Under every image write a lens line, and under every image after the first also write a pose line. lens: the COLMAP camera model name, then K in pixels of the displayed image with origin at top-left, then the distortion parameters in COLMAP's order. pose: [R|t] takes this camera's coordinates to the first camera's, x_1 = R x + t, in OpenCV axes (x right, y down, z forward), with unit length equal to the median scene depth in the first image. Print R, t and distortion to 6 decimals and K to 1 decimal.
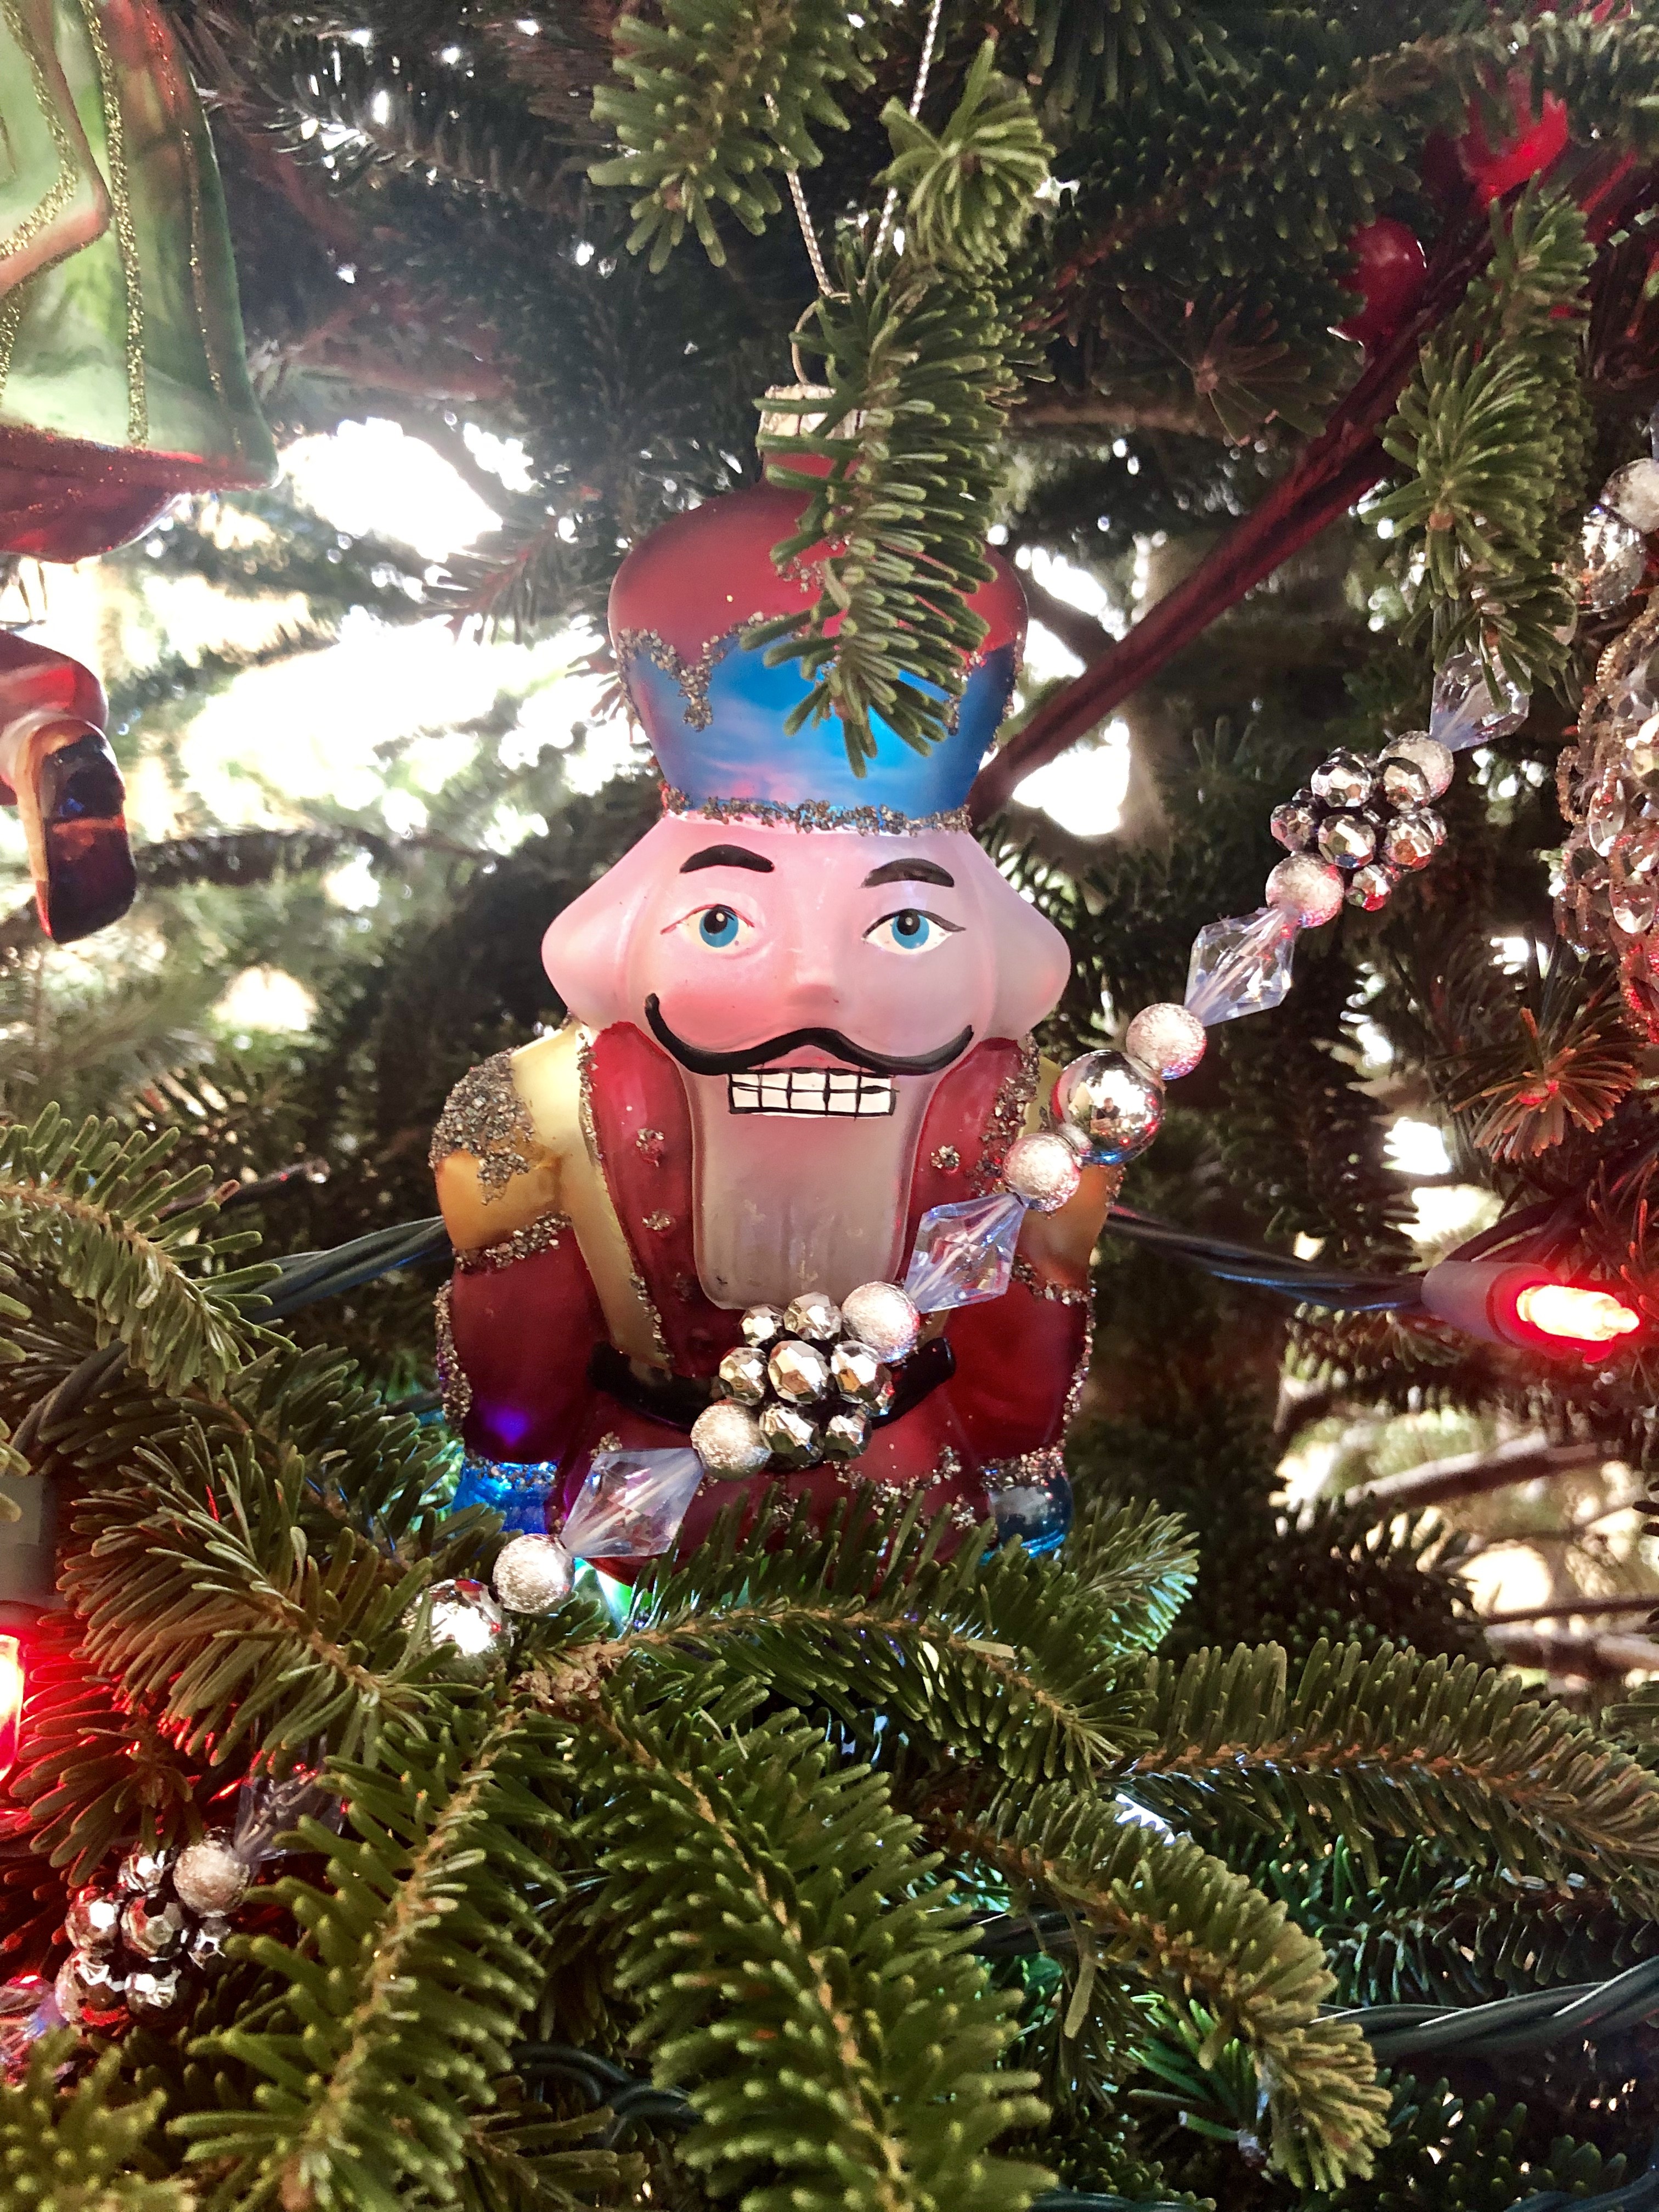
lens RADIAL K [[1758.3, 0, 829.5], [0, 1758.3, 1106.0], [0, 0, 1]] dist [-0.000955, 0.004418]
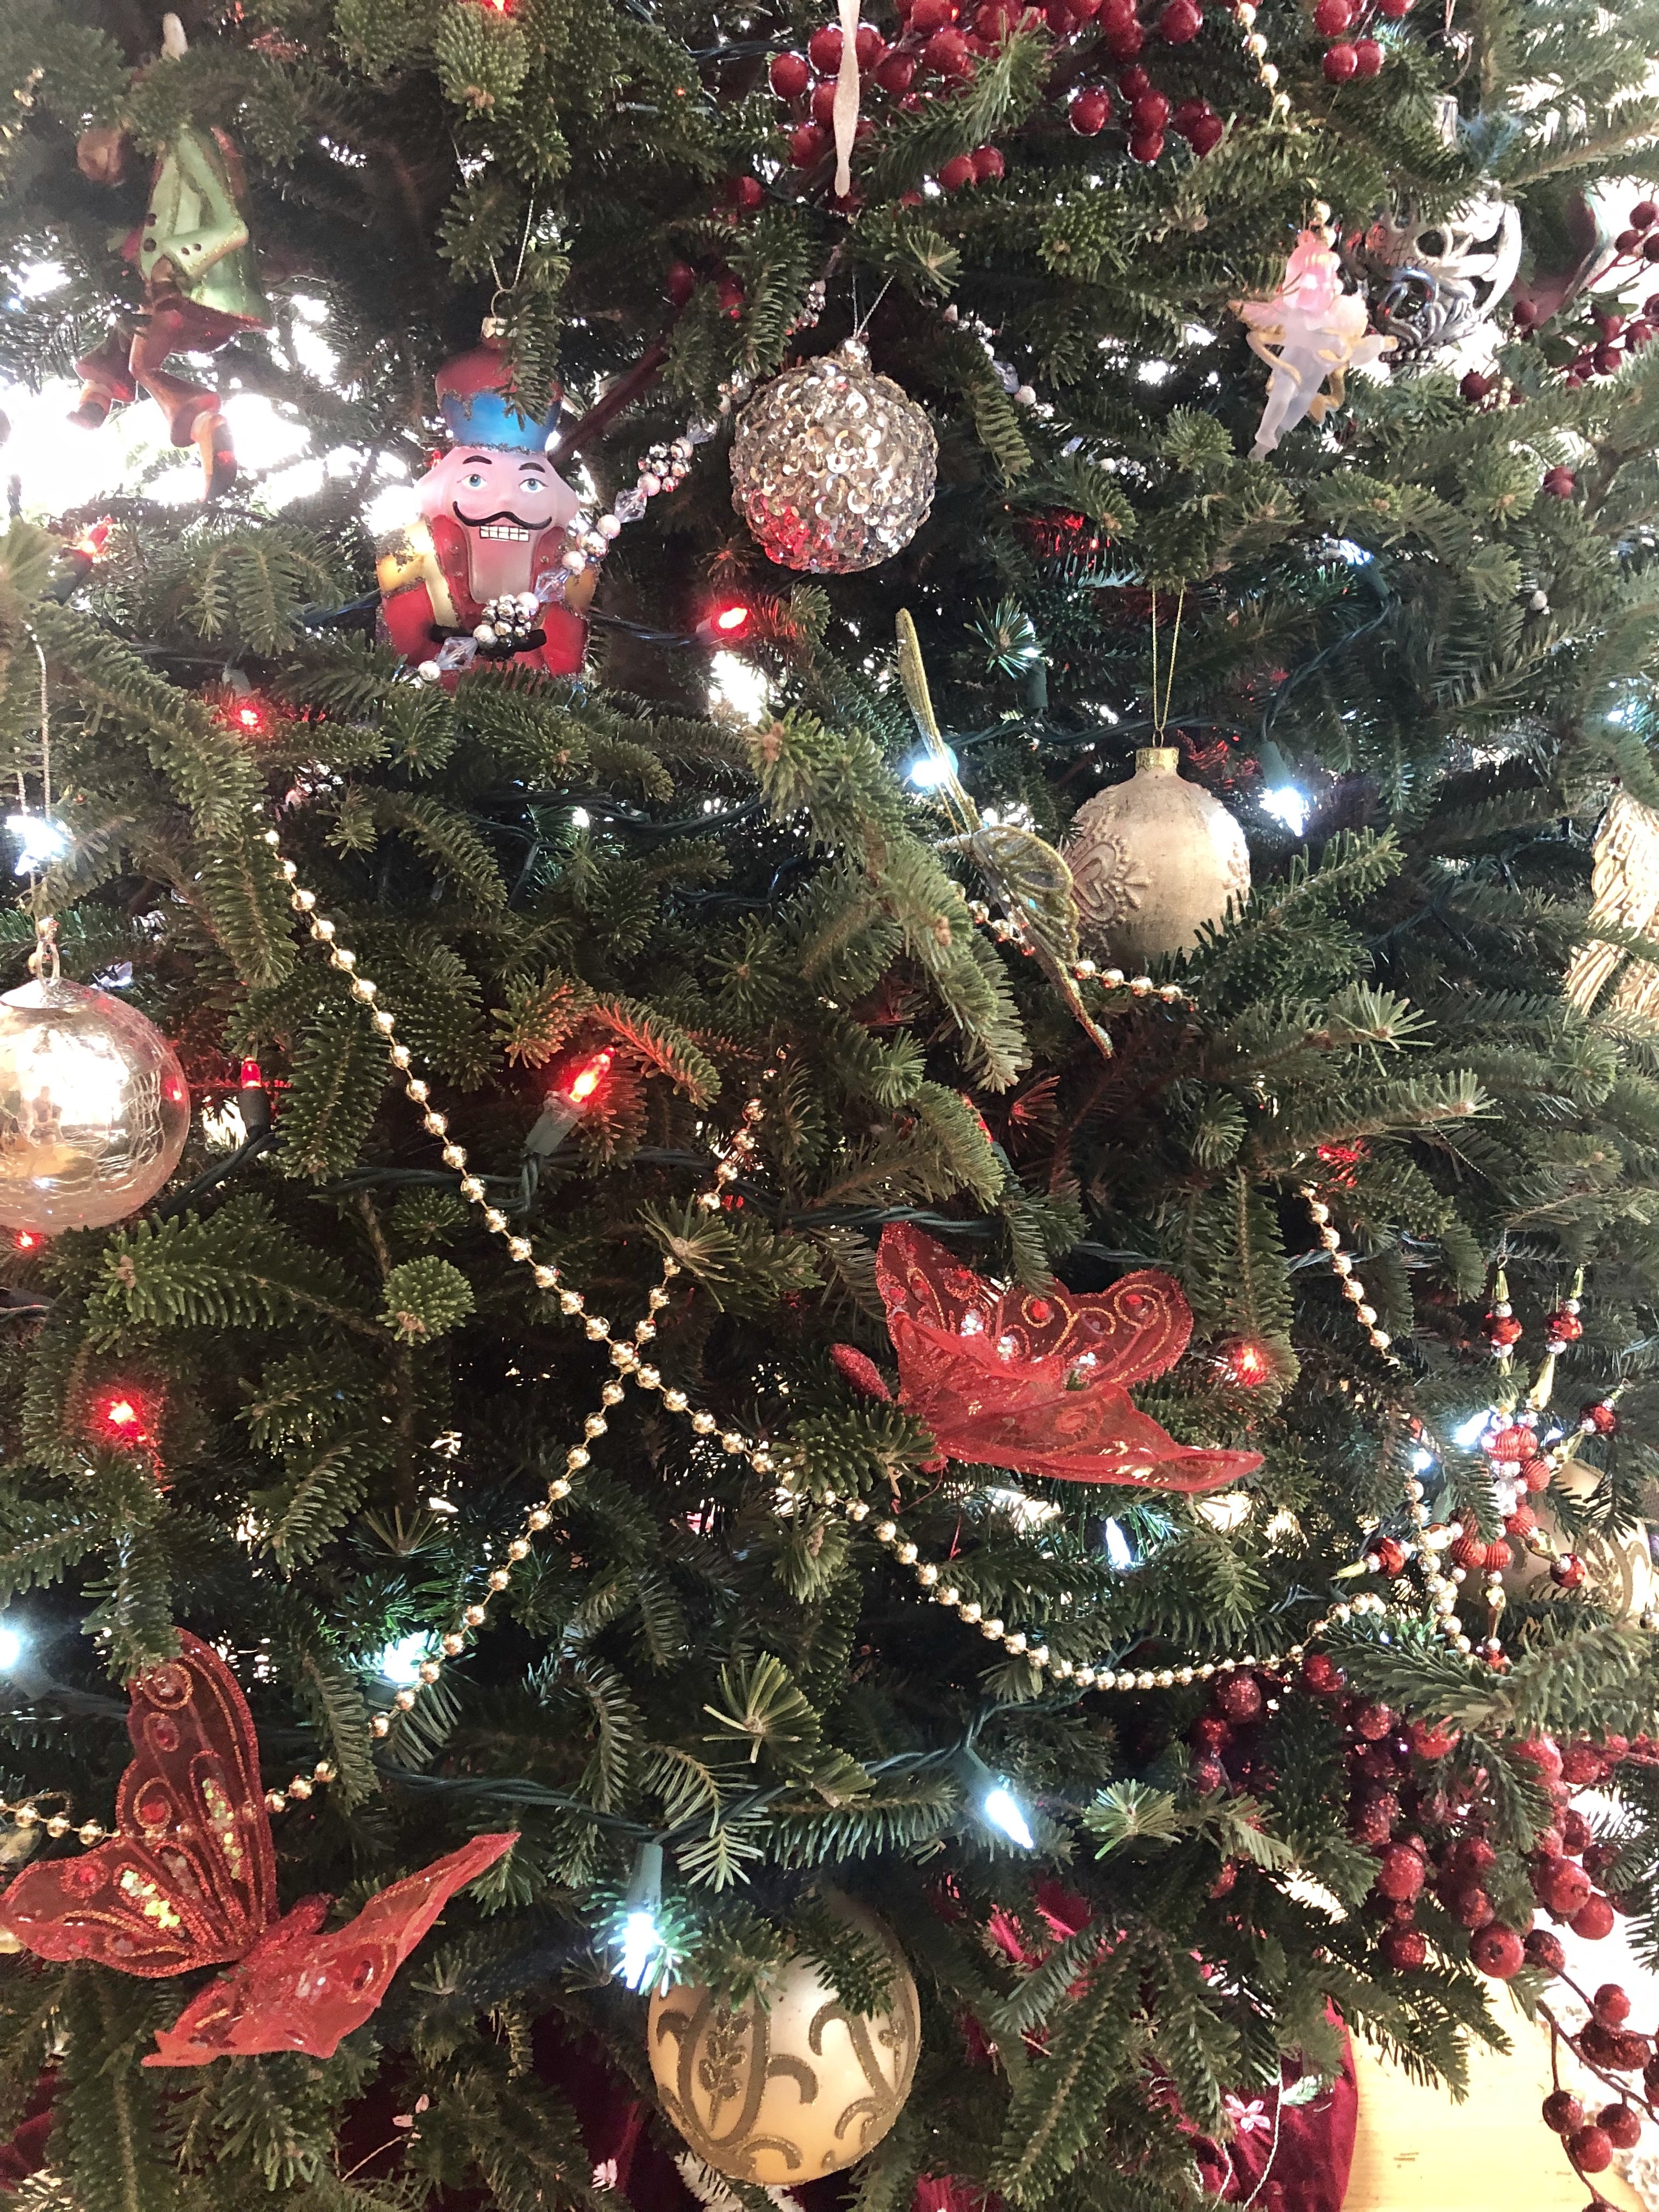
lens RADIAL K [[1758.3, 0, 829.5], [0, 1758.3, 1106.0], [0, 0, 1]] dist [-0.000955, 0.004418]
pose [[0.960243, -0.049438, 0.274753, -0.389372], [0.026002, 0.995755, 0.088295, 0.797584], [-0.277952, -0.077641, 0.957452, -2.471516]]
